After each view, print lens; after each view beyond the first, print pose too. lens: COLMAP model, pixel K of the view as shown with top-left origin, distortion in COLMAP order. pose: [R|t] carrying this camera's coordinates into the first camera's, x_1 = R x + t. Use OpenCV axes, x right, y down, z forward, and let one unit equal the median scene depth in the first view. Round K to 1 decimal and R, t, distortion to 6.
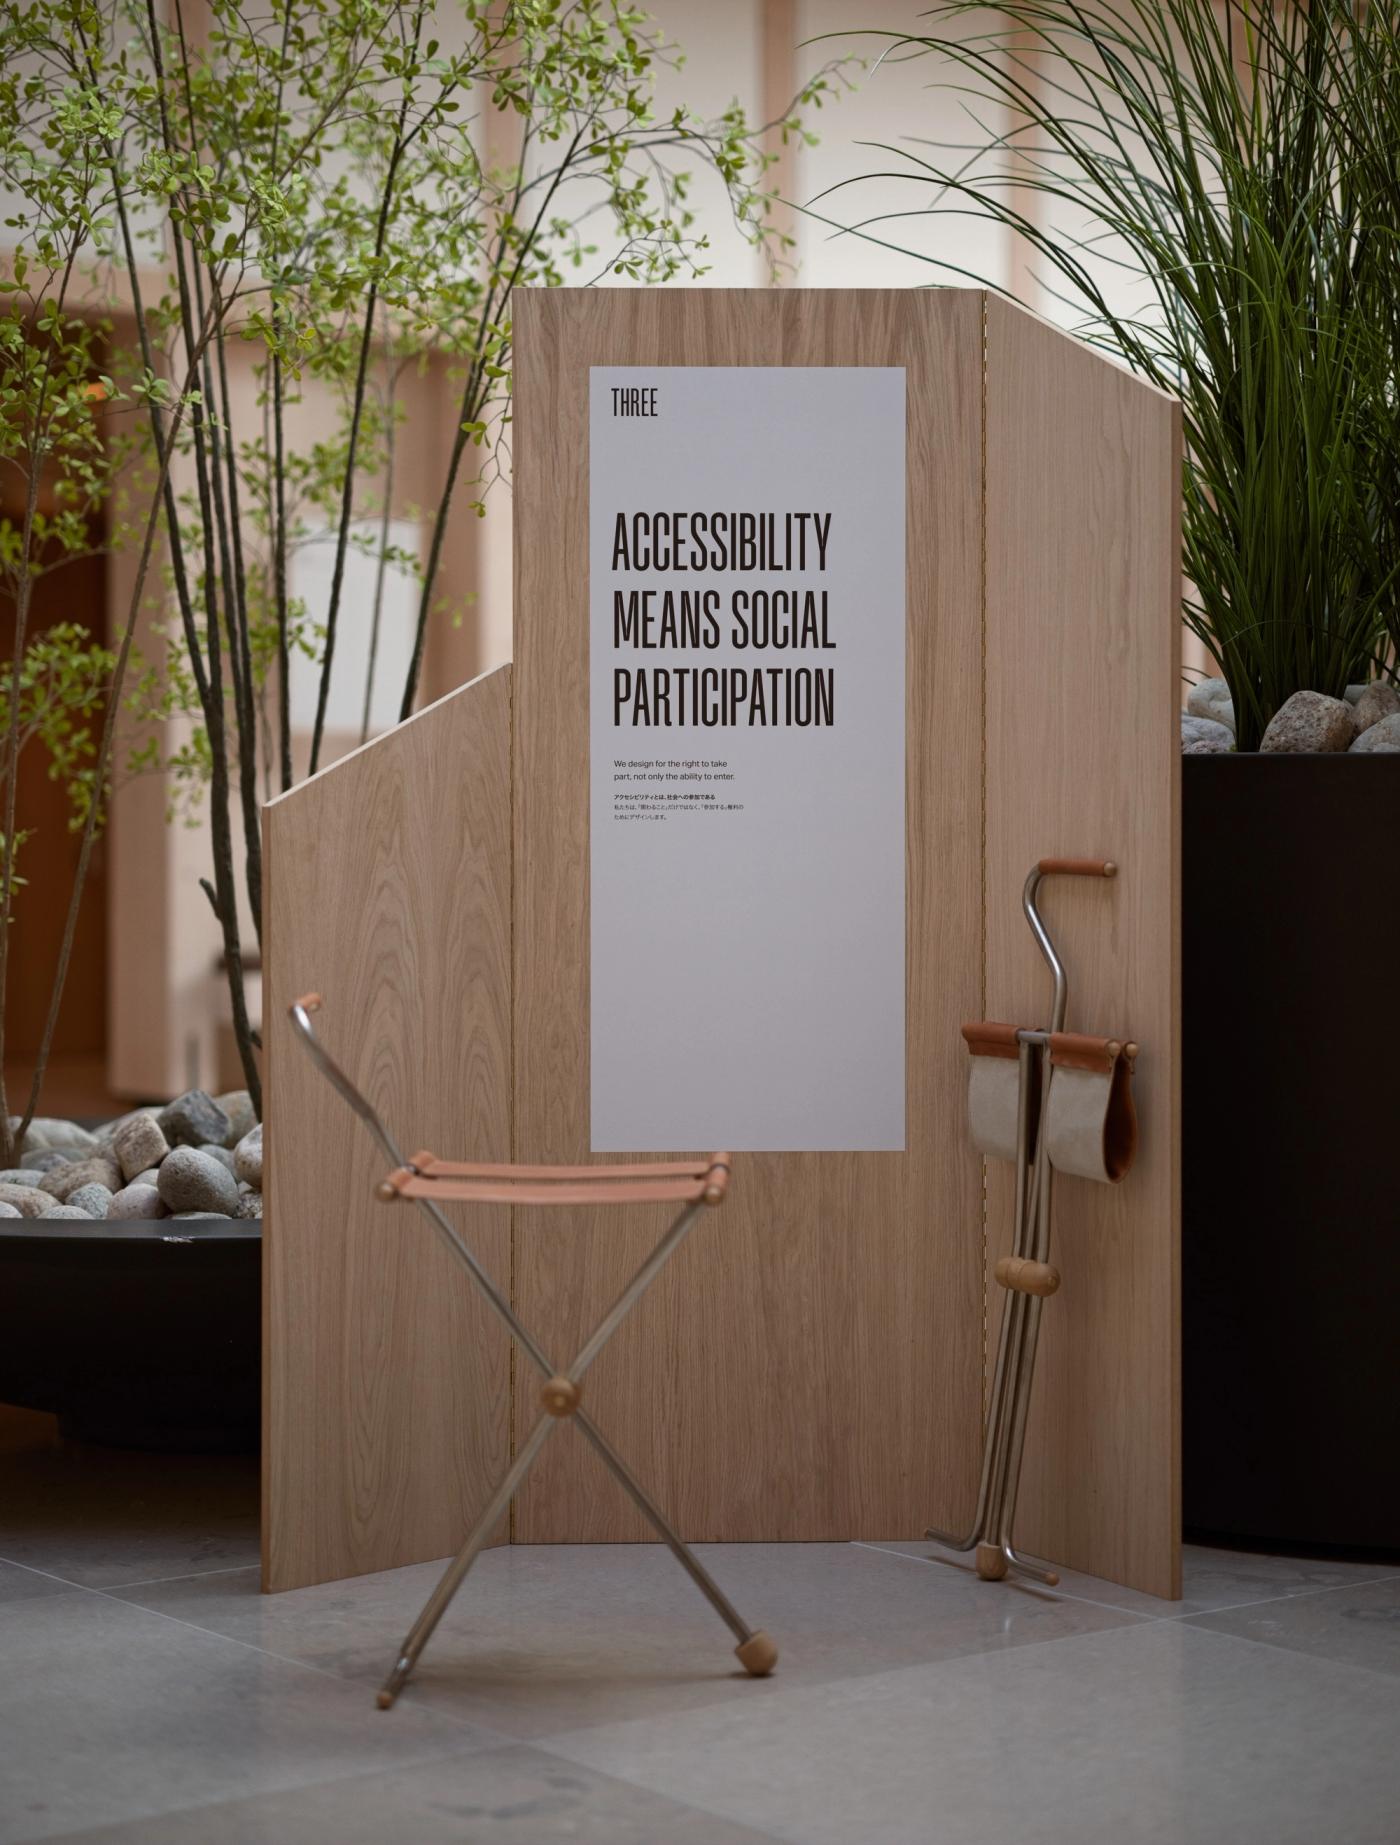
lens RADIAL K [[3694.9, 0, 700.0], [0, 3694.9, 922.5], [0, 0, 1]] dist [0.061618, 0.009482]
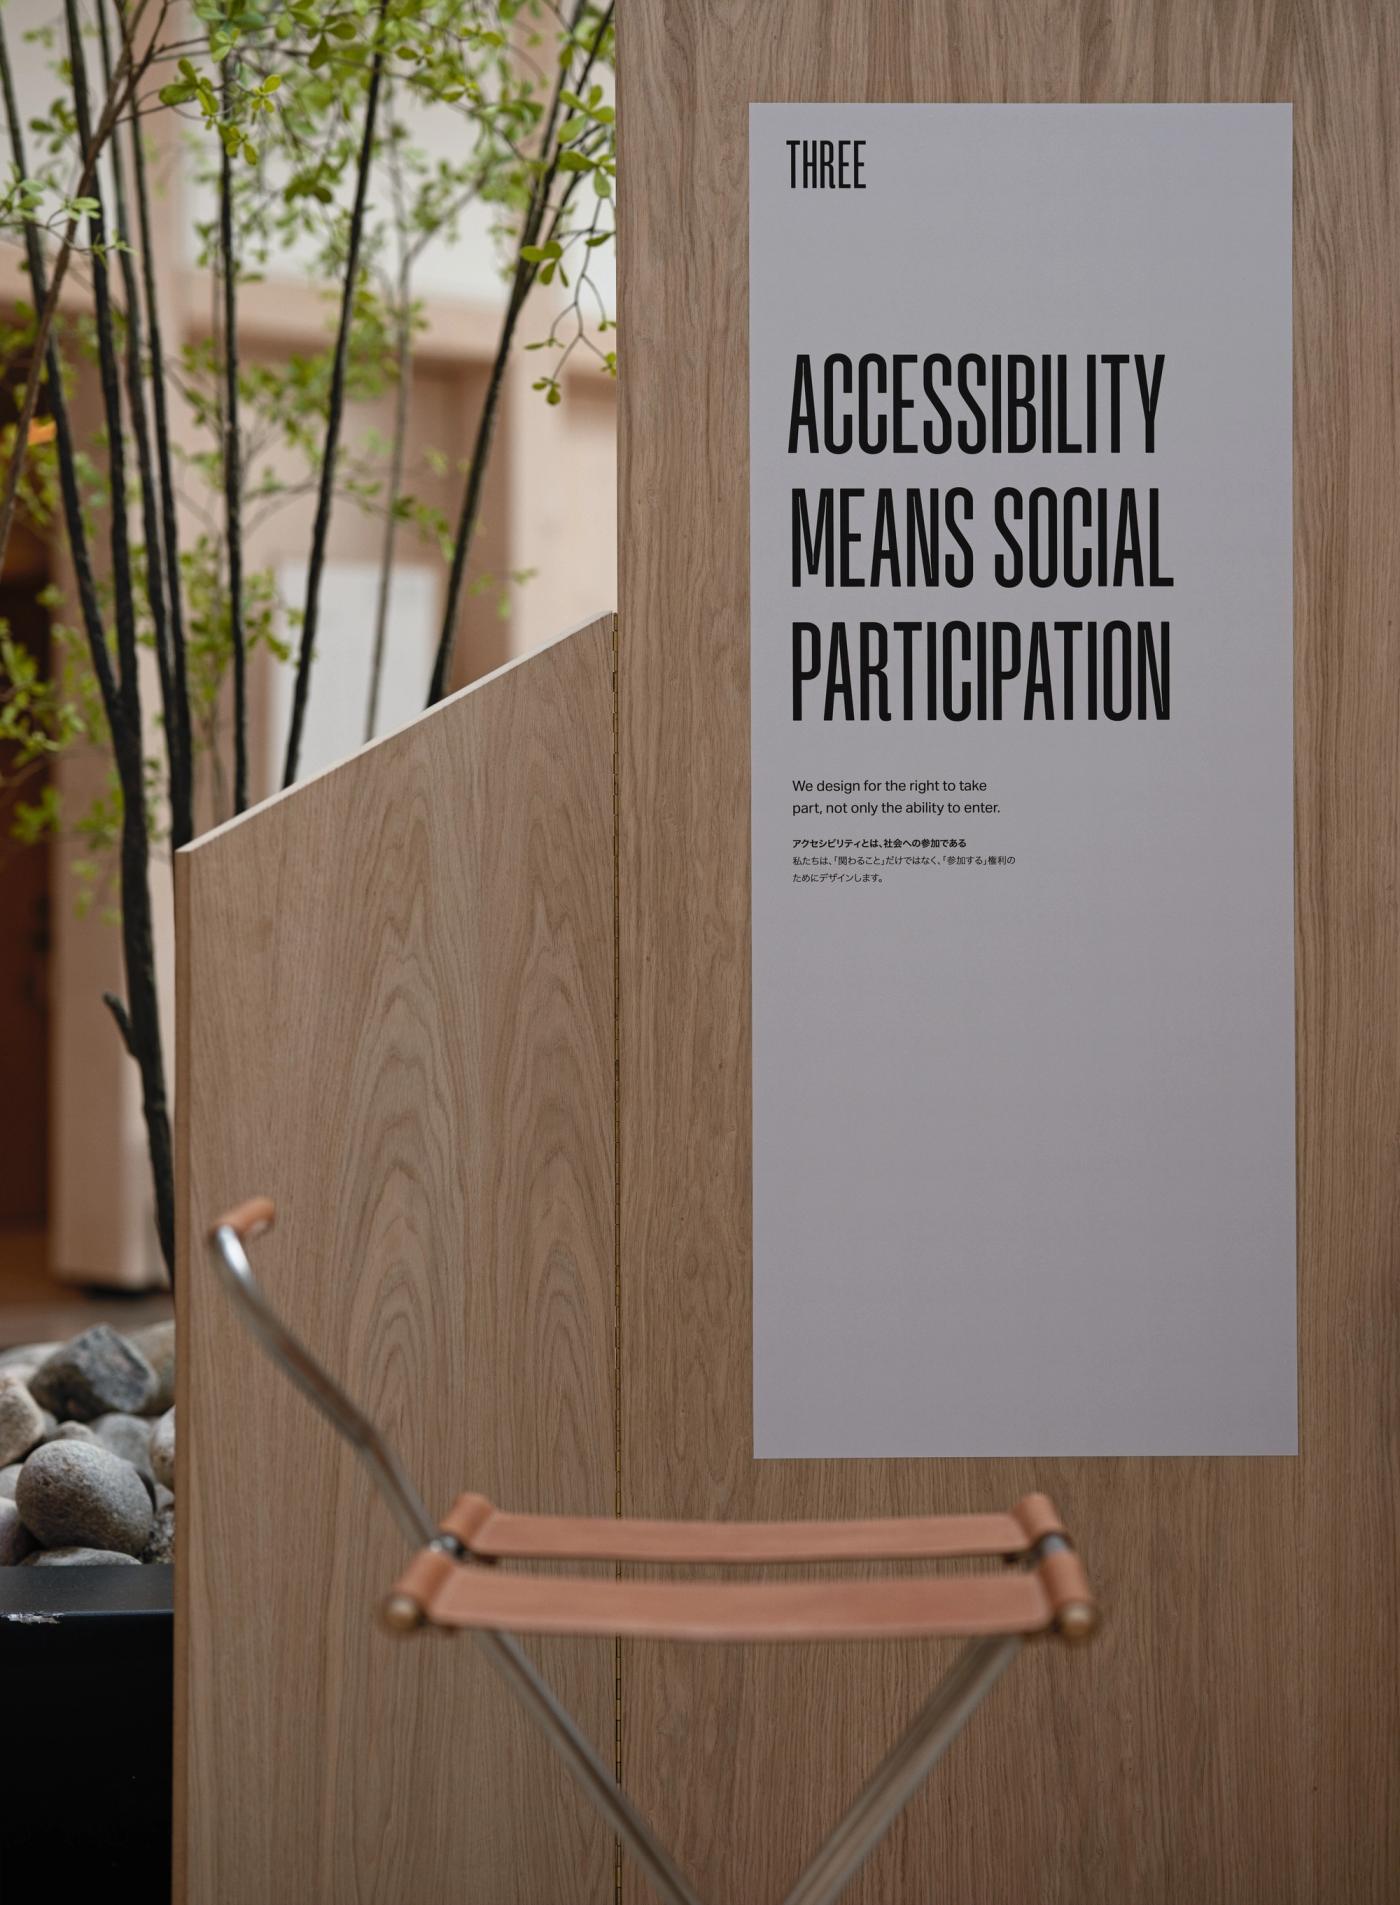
lens RADIAL K [[3843.2, 0, 700.0], [0, 3843.2, 952.5], [0, 0, 1]] dist [0.052851, 0.303030]
pose [[0.999985, -0.002253, -0.005029, -0.034722], [0.002109, 0.999593, -0.028441, 0.000251], [0.005091, 0.028430, 0.999583, 0.398079]]
